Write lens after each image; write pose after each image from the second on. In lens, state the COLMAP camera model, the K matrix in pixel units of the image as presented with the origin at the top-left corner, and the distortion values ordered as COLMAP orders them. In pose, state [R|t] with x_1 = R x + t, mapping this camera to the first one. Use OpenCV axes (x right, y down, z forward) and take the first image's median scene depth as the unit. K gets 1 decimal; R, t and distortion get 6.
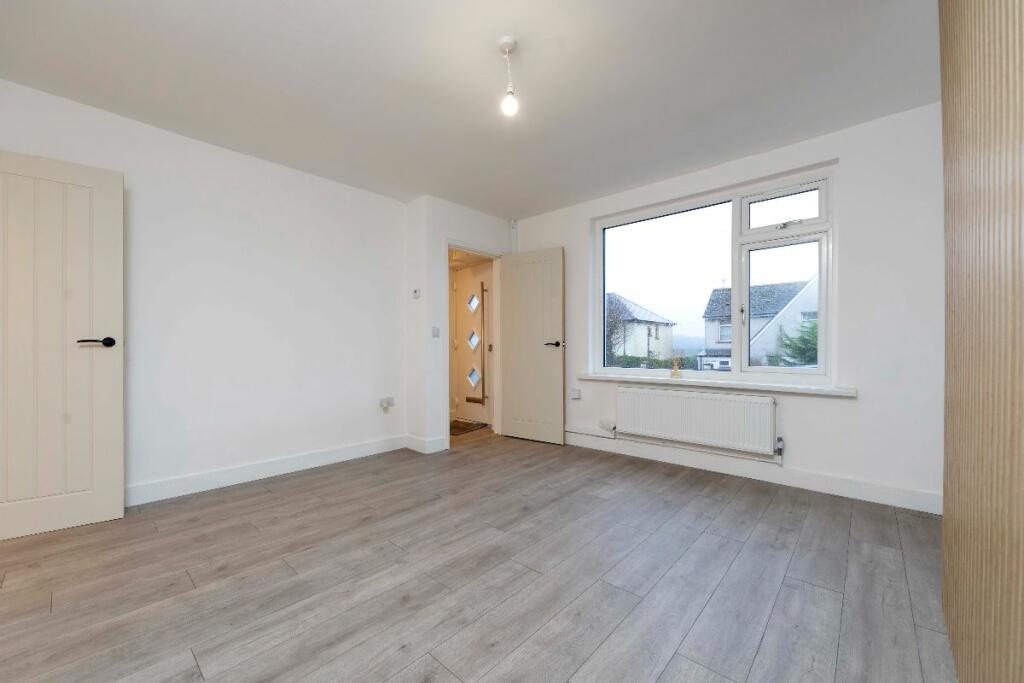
lens RADIAL K [[410.8, 0, 508.4], [0, 410.8, 350.1], [0, 0, 1]] dist [0.000921, 0.000079]
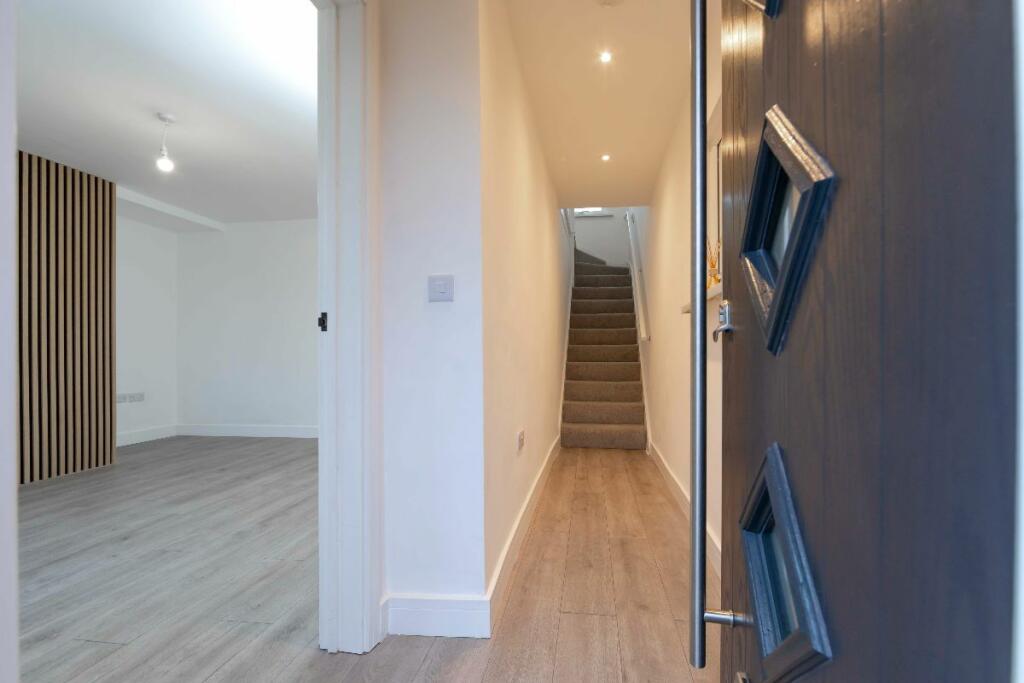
lens RADIAL K [[423.1, 0, 542.0], [0, 423.1, 354.1], [0, 0, 1]] dist [0.000059, 0.000103]
pose [[-0.819967, 0.006095, -0.572378, -0.155068], [0.003340, 0.999977, 0.005864, 0.015785], [0.572401, 0.002897, -0.819969, 2.114769]]
